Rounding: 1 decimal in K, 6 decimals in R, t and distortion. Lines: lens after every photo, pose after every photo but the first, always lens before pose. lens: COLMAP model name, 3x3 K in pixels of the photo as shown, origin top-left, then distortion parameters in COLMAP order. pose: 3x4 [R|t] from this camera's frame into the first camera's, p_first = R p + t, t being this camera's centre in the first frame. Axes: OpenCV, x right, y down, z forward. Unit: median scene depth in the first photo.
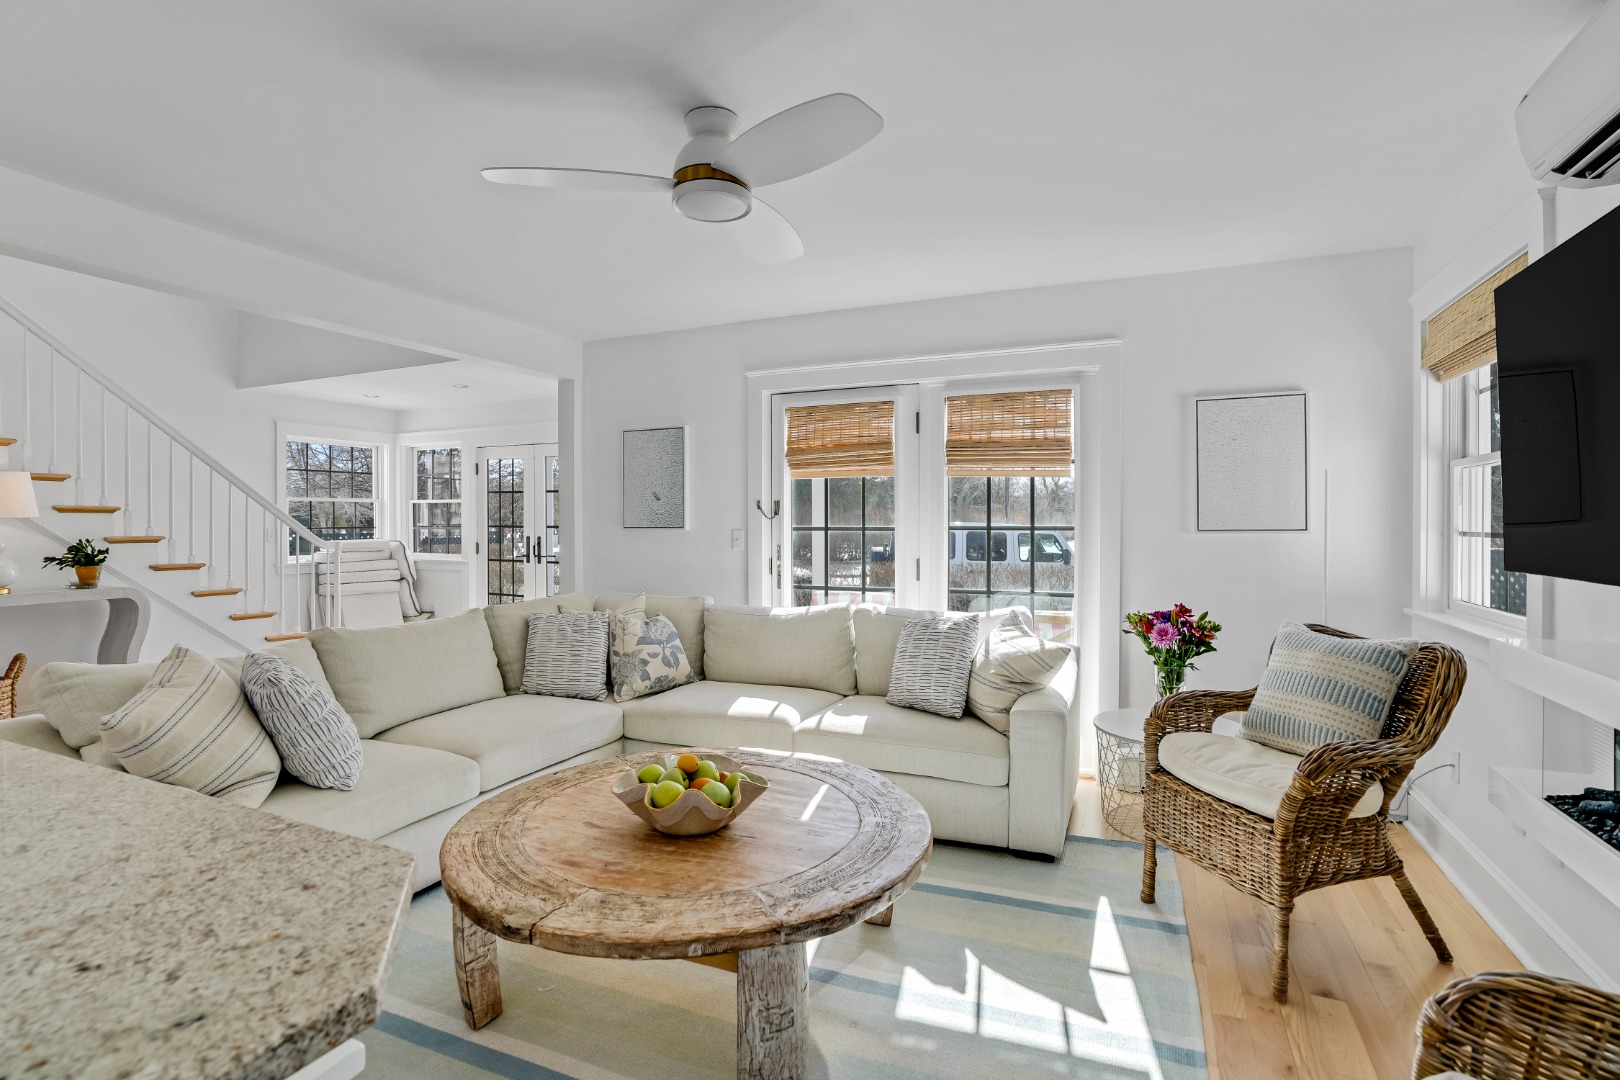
lens RADIAL K [[767.7, 0, 800.4], [0, 767.7, 524.5], [0, 0, 1]] dist [-0.053405, 0.021184]
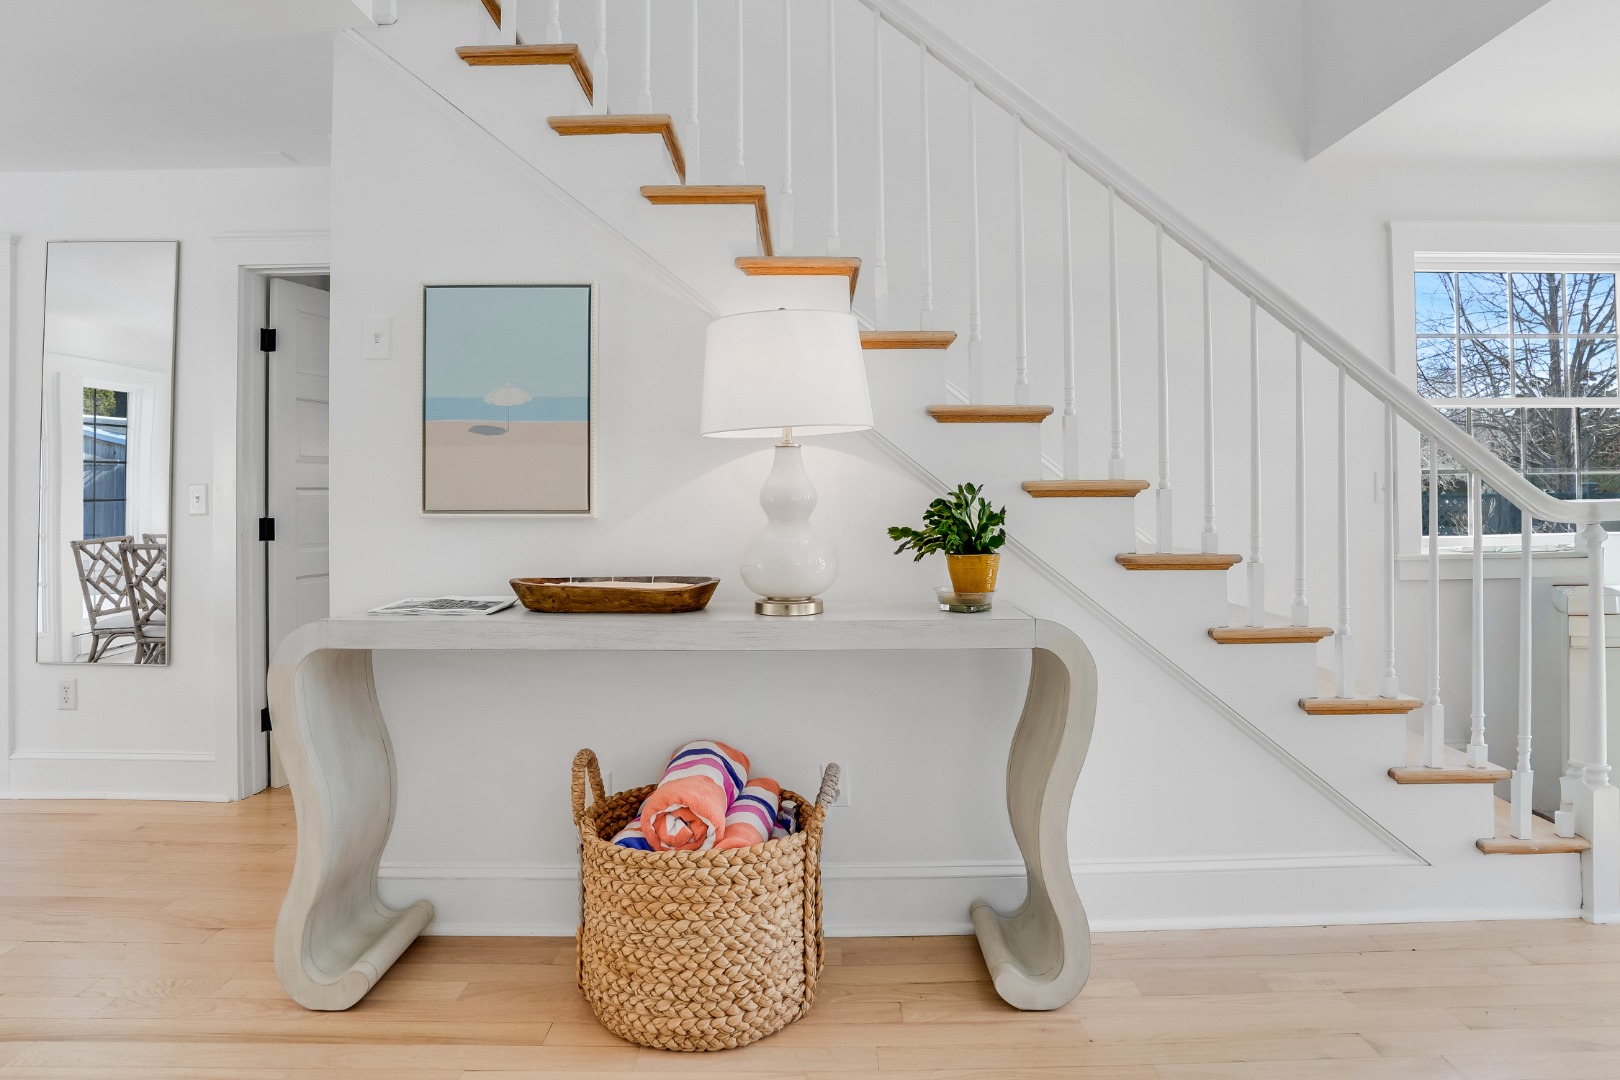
lens RADIAL K [[902.0, 0, 811.5], [0, 902.0, 490.6], [0, 0, 1]] dist [-0.070672, 0.000429]
pose [[0.422437, -0.007480, -0.906361, -0.553878], [0.005120, 0.999970, -0.005866, 0.024664], [0.906378, -0.002162, 0.422463, 0.706442]]
